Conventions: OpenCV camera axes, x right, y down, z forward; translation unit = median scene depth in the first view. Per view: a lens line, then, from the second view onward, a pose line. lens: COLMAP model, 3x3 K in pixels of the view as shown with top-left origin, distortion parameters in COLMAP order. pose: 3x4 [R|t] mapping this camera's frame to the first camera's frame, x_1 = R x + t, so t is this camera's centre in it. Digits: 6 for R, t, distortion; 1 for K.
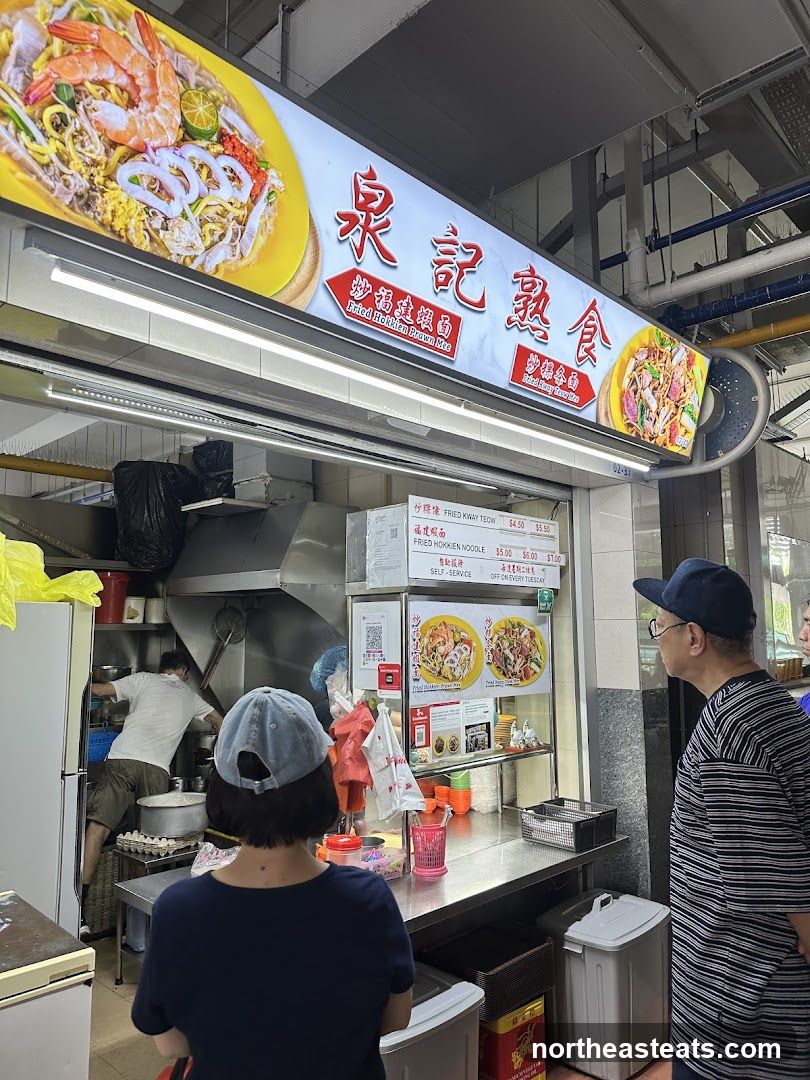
lens RADIAL K [[729.8, 0, 379.8], [0, 729.8, 538.6], [0, 0, 1]] dist [0.056309, -0.079713]
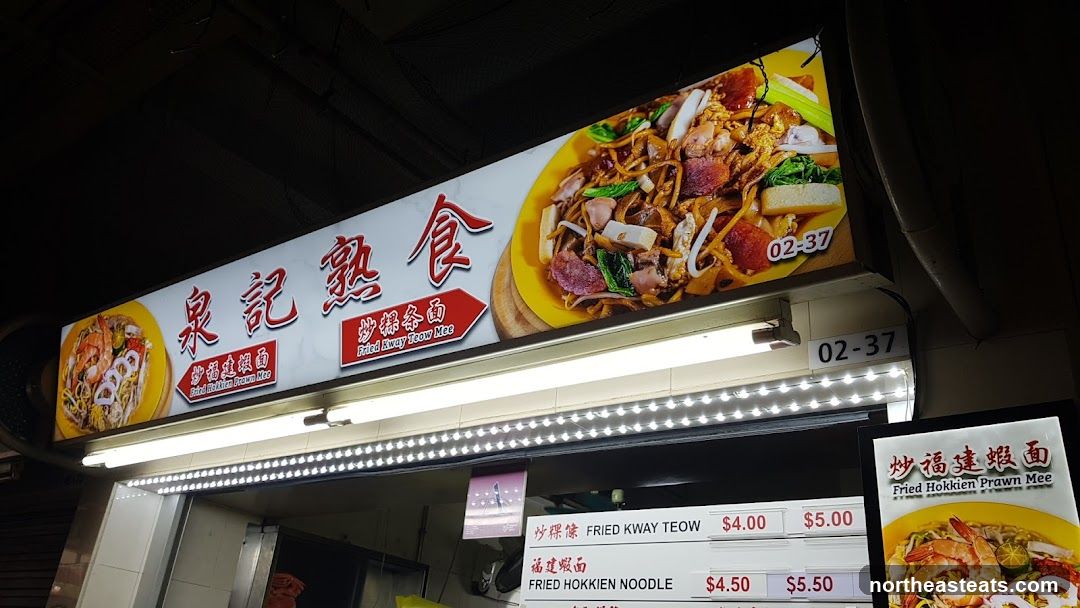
lens RADIAL K [[825.9, 0, 540.0], [0, 825.9, 304.0], [0, 0, 1]] dist [0.108045, -0.215514]
pose [[0.164036, -0.432287, -0.886691, 1.090075], [0.025058, 0.900402, -0.434336, 0.134040], [0.986136, 0.049028, 0.158531, 1.090702]]
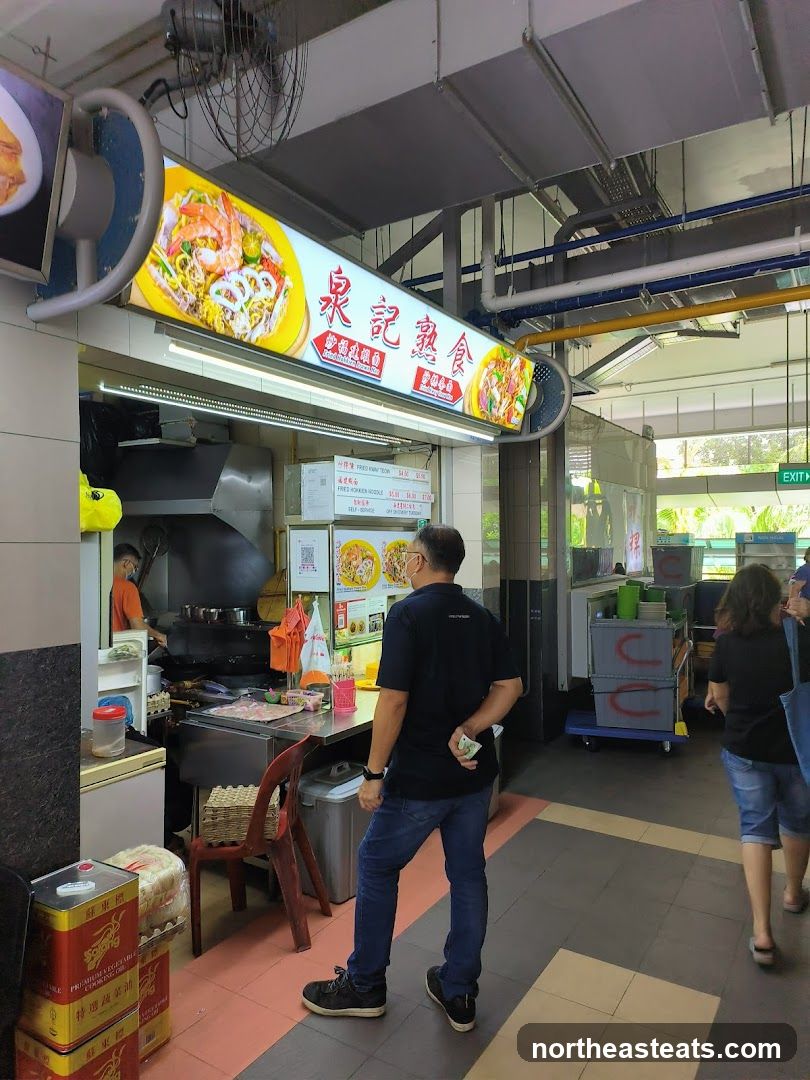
lens RADIAL K [[727.9, 0, 422.8], [0, 727.9, 541.8], [0, 0, 1]] dist [0.064702, 0.115649]
pose [[0.965289, -0.007198, 0.261085, -0.208432], [-0.024567, 0.992686, 0.118199, -0.082095], [-0.260027, -0.120510, 0.958052, -0.527277]]
